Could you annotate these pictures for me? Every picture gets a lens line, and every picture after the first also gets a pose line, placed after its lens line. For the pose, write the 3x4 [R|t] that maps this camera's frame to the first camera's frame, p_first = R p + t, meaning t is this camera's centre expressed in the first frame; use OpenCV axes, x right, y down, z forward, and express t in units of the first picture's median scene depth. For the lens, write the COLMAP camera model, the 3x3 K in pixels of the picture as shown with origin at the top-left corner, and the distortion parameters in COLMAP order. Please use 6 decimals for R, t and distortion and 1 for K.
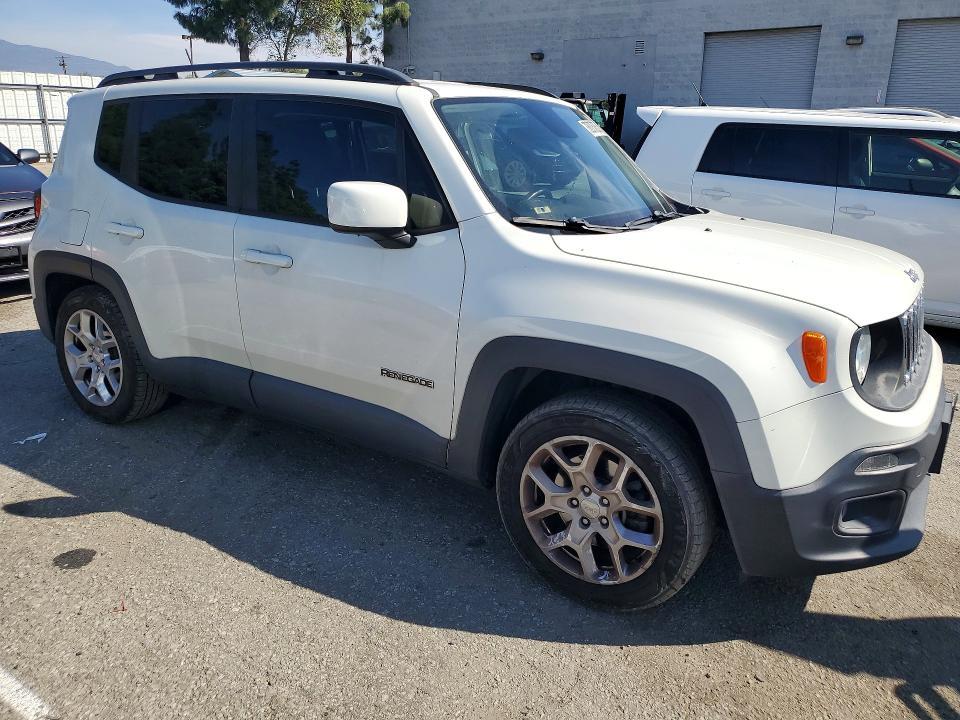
lens RADIAL K [[752.7, 0, 476.6], [0, 752.7, 338.6], [0, 0, 1]] dist [-0.011358, 0.039997]
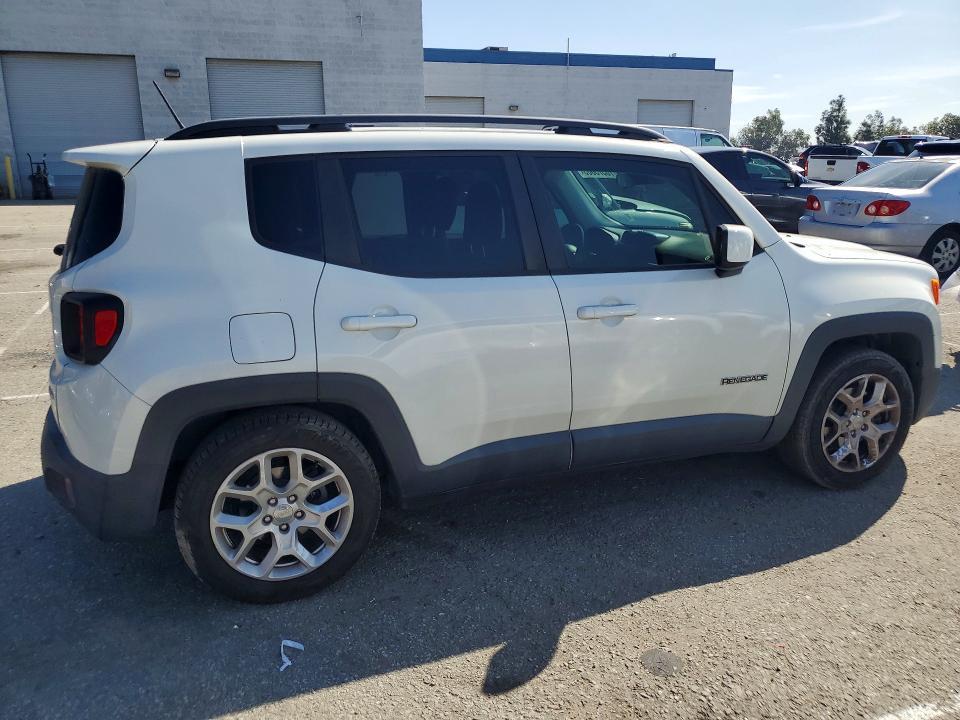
lens RADIAL K [[752.7, 0, 476.6], [0, 752.7, 338.6], [0, 0, 1]] dist [-0.011358, 0.039997]
pose [[0.598697, -0.207940, 0.773513, -1.146818], [0.230856, 0.969531, 0.081952, -0.190431], [-0.766986, 0.129505, 0.628459, 0.483641]]
